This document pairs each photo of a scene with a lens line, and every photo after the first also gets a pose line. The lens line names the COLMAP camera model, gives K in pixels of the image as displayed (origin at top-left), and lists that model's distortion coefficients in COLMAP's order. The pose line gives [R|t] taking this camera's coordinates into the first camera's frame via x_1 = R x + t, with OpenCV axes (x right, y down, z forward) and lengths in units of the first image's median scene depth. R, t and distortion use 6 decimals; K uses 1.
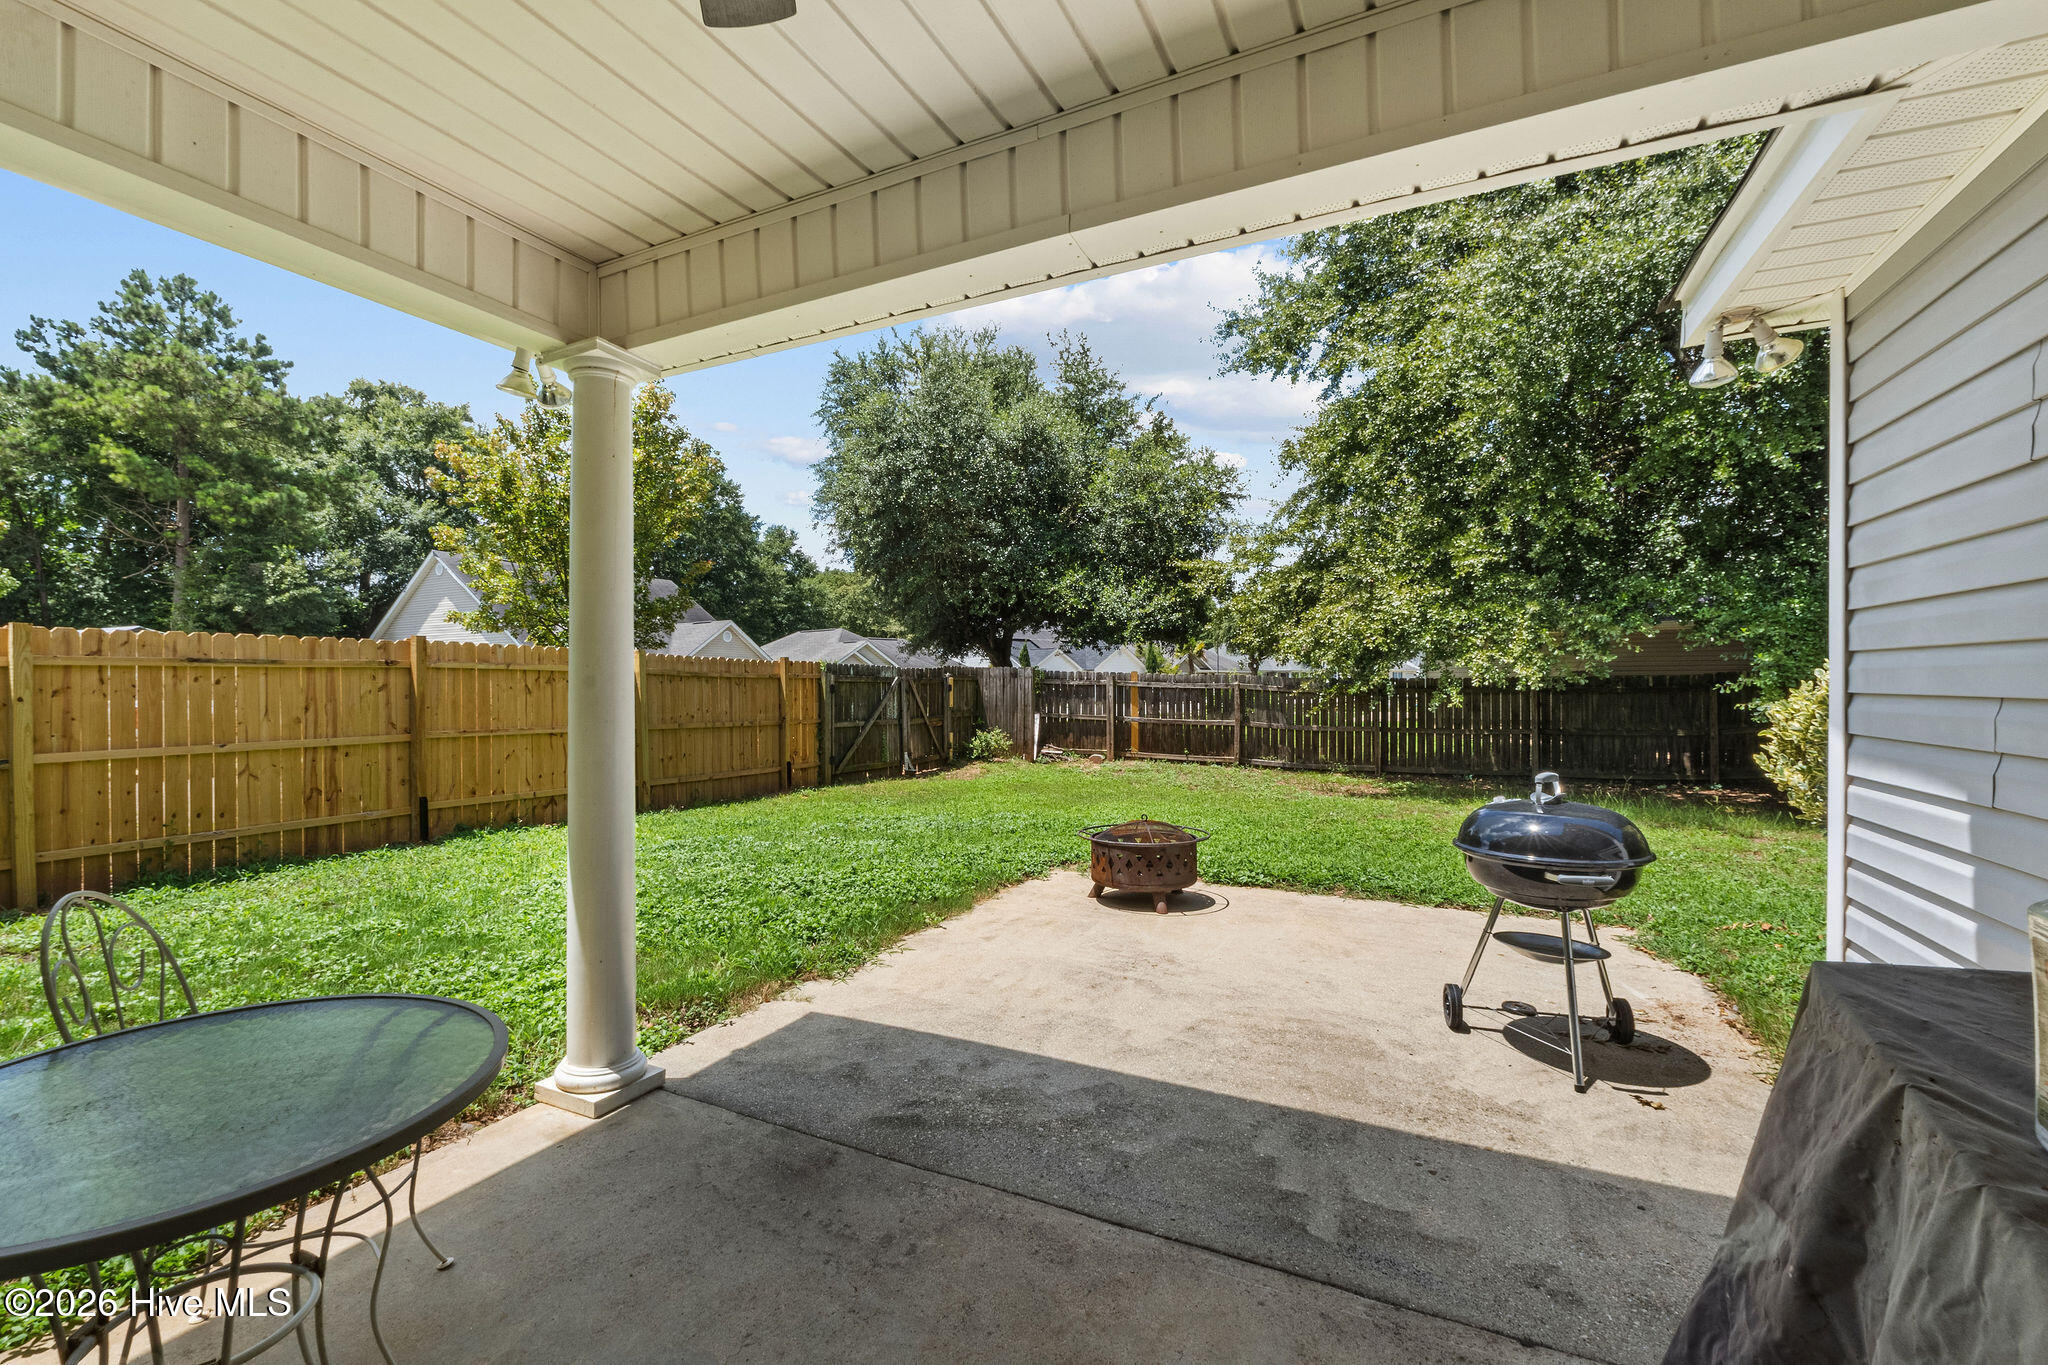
lens RADIAL K [[863.5, 0, 1016.1], [0, 863.5, 678.8], [0, 0, 1]] dist [0.002924, -0.000337]
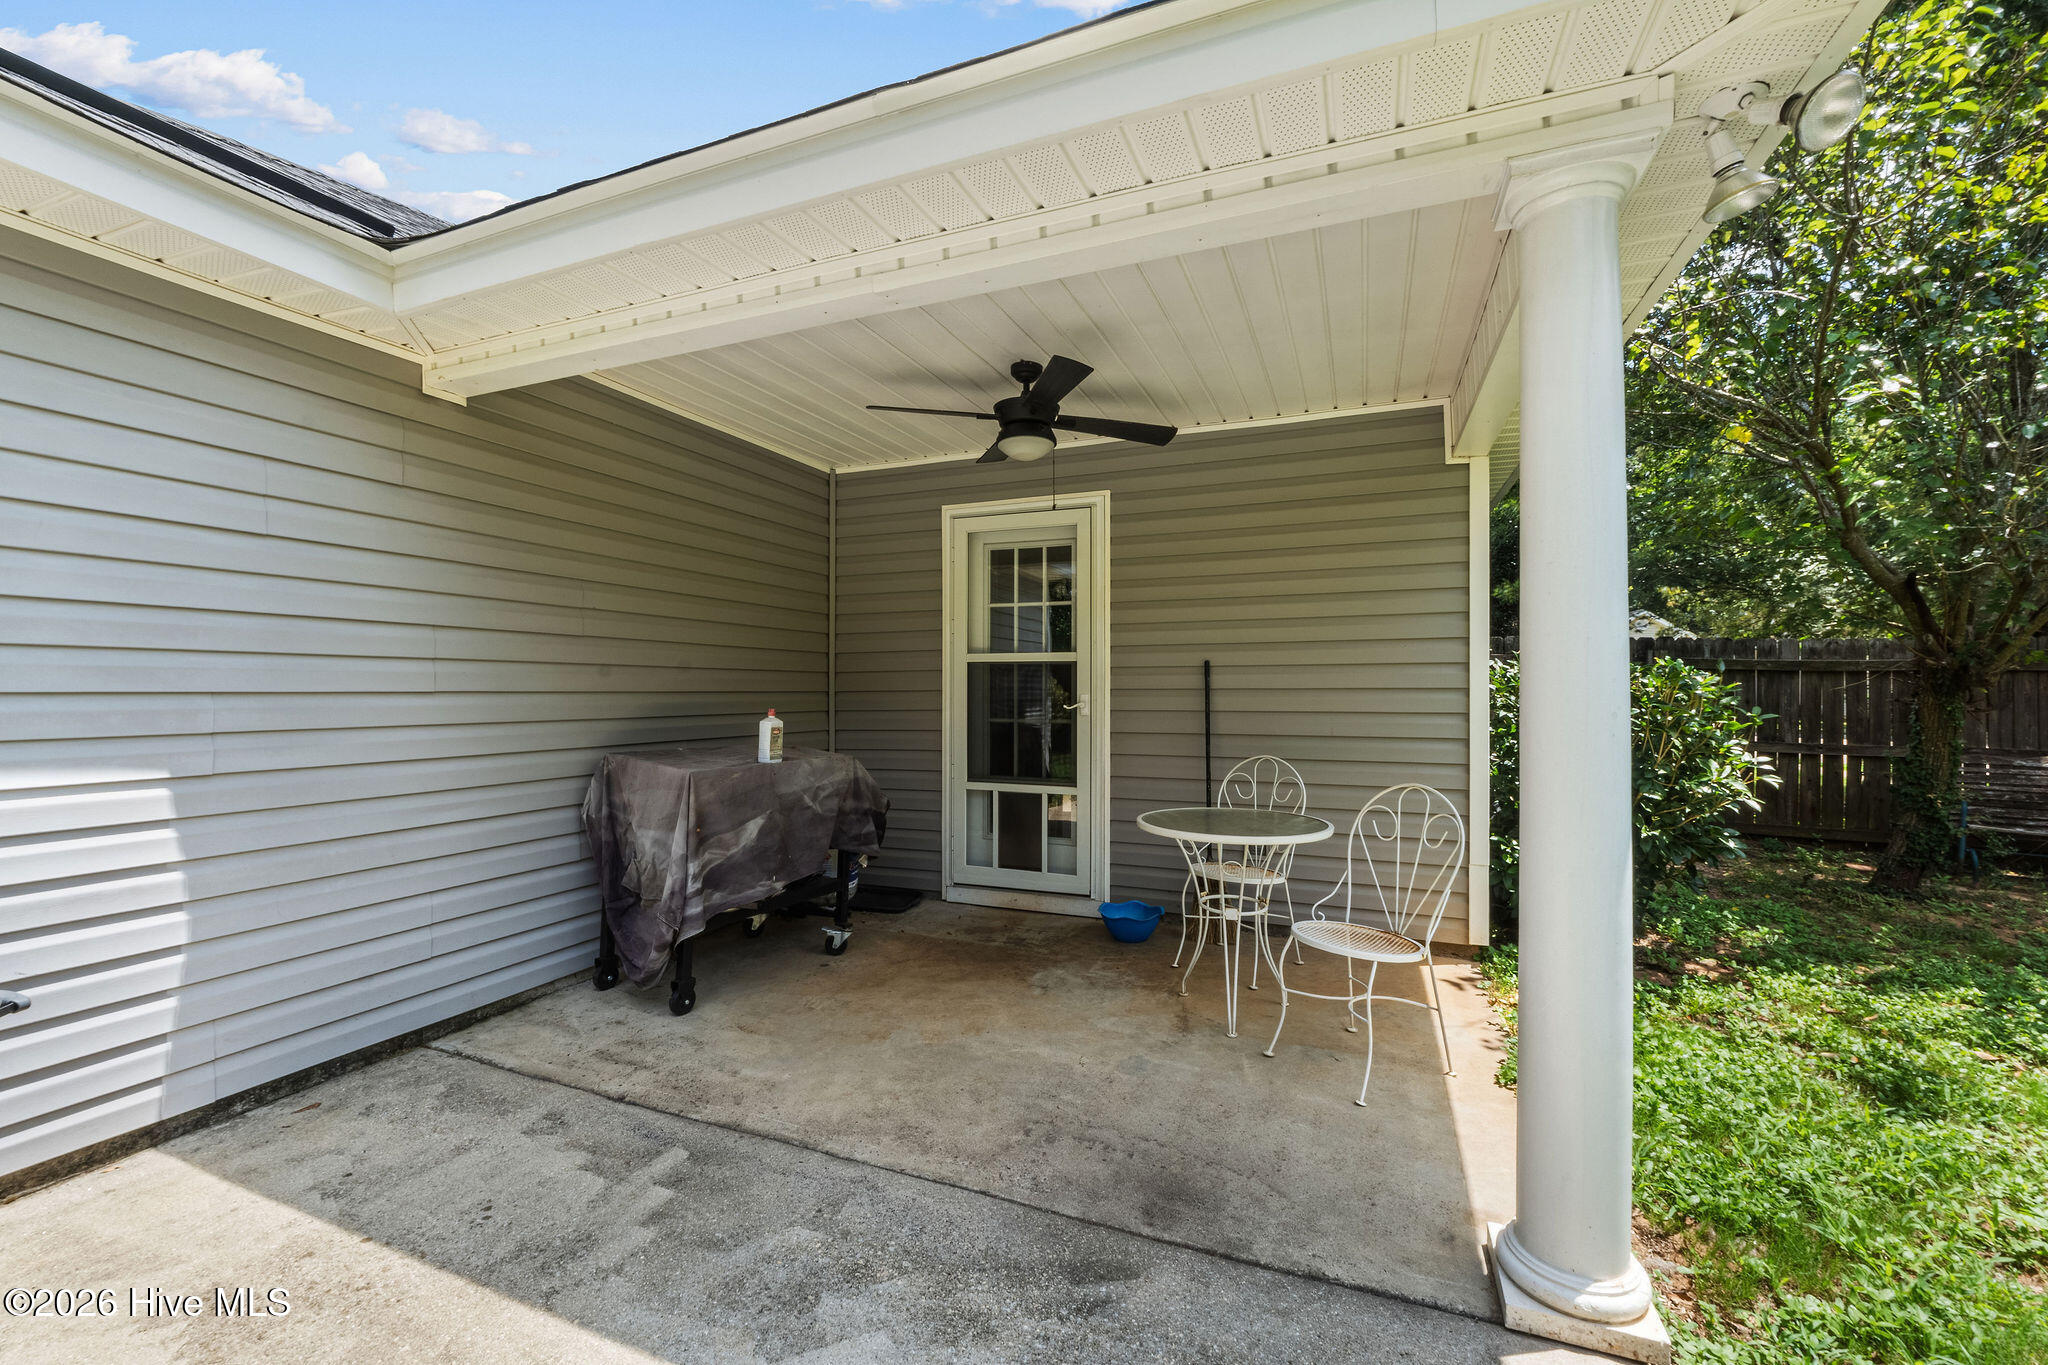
lens RADIAL K [[863.5, 0, 1023.5], [0, 863.5, 685.0], [0, 0, 1]] dist [0.002924, -0.000337]
pose [[-0.997529, 0.001102, -0.070243, -0.025782], [0.001786, 0.999952, -0.009674, 0.022203], [0.070229, -0.009776, -0.997483, 2.055384]]
